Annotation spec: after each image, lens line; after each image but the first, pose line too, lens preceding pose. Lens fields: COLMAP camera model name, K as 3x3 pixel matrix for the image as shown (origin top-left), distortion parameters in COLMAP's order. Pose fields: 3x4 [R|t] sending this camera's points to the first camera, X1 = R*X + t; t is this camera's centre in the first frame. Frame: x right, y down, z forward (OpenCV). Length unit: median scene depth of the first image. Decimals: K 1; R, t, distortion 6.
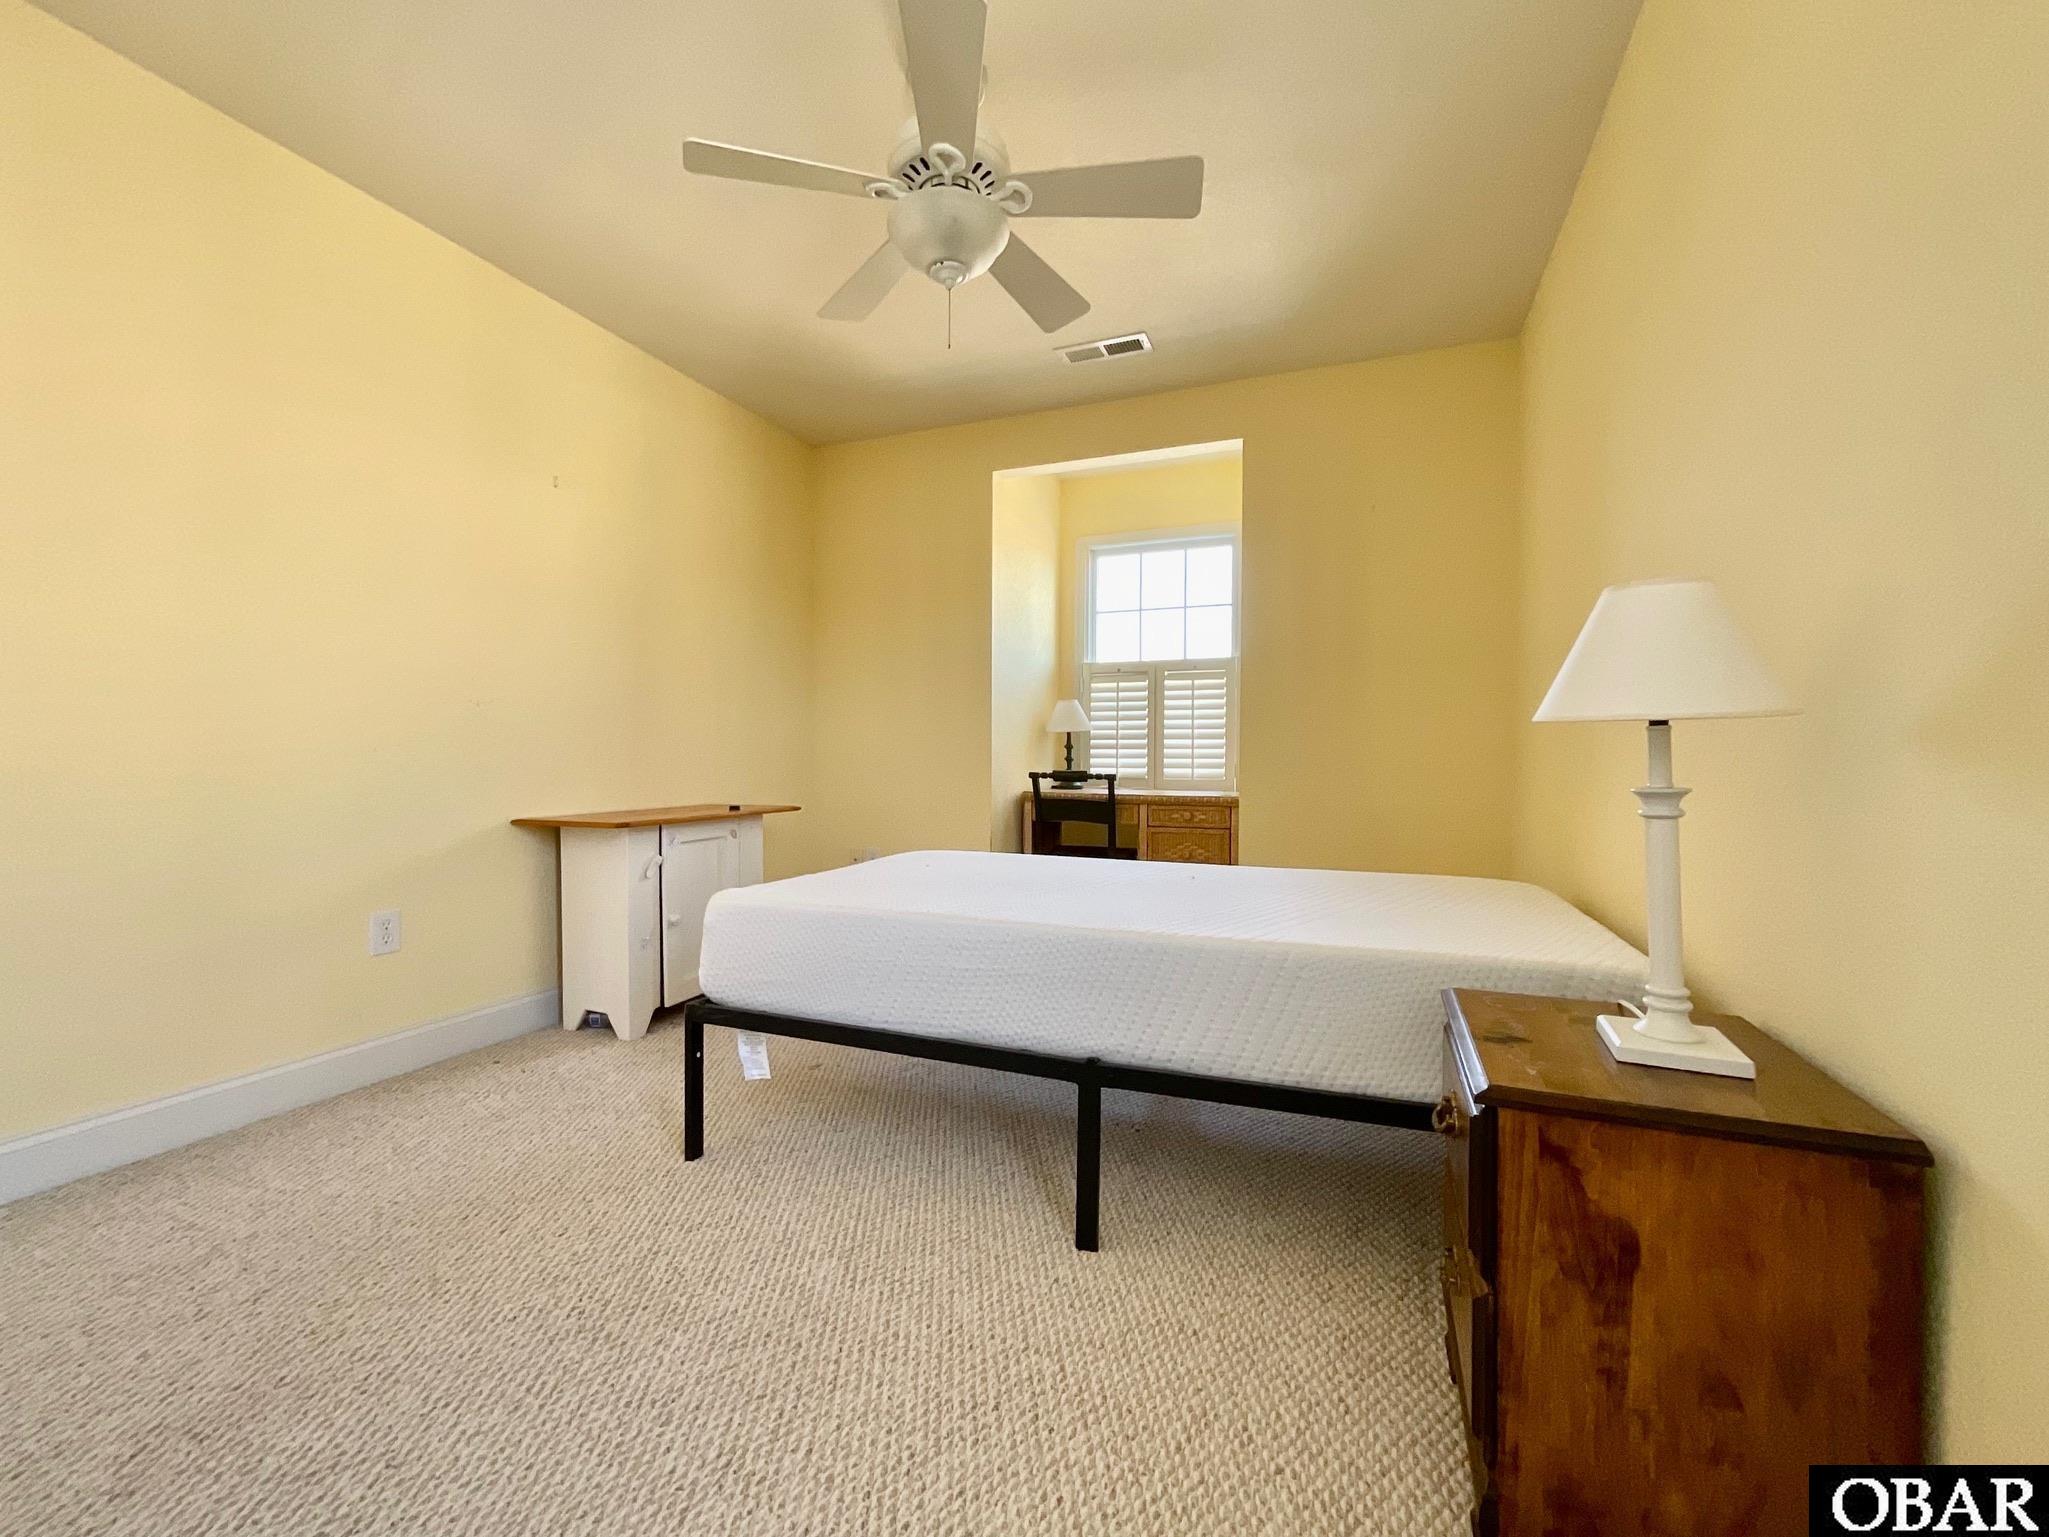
lens RADIAL K [[828.7, 0, 1026.8], [0, 828.7, 770.7], [0, 0, 1]] dist [-0.006838, 0.000153]
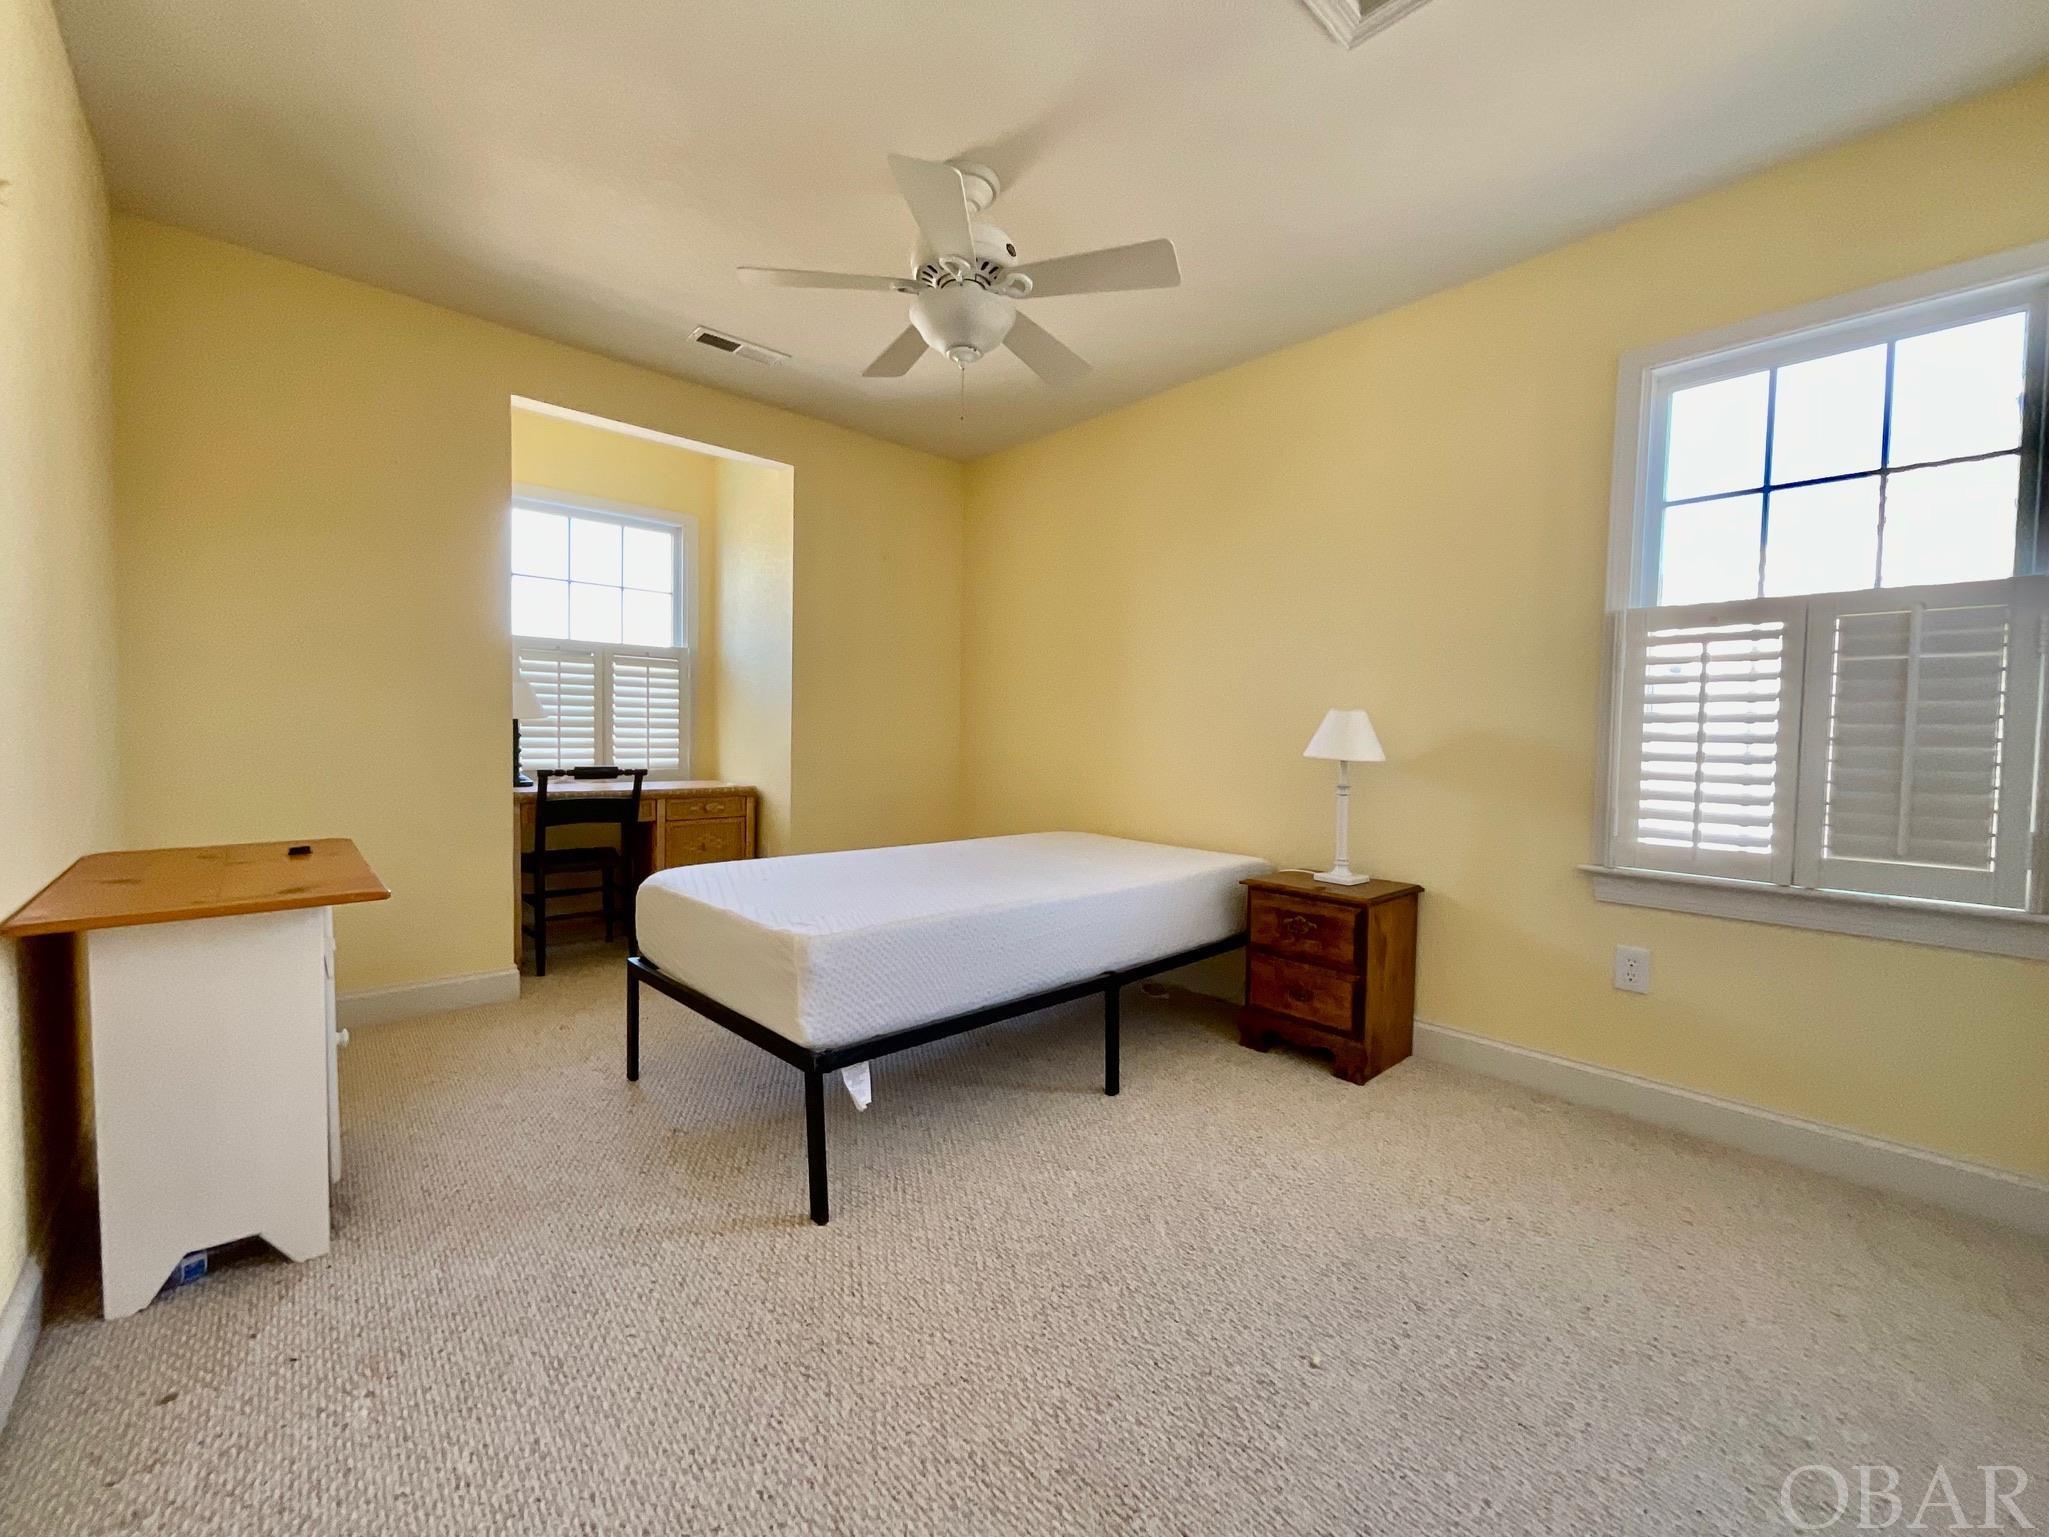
lens RADIAL K [[828.7, 0, 1026.8], [0, 828.7, 770.7], [0, 0, 1]] dist [-0.006838, 0.000153]
pose [[0.431721, -0.037744, 0.901217, -0.551183], [-0.002885, 0.999061, 0.043223, -0.035539], [-0.902003, -0.021260, 0.431207, 0.201347]]
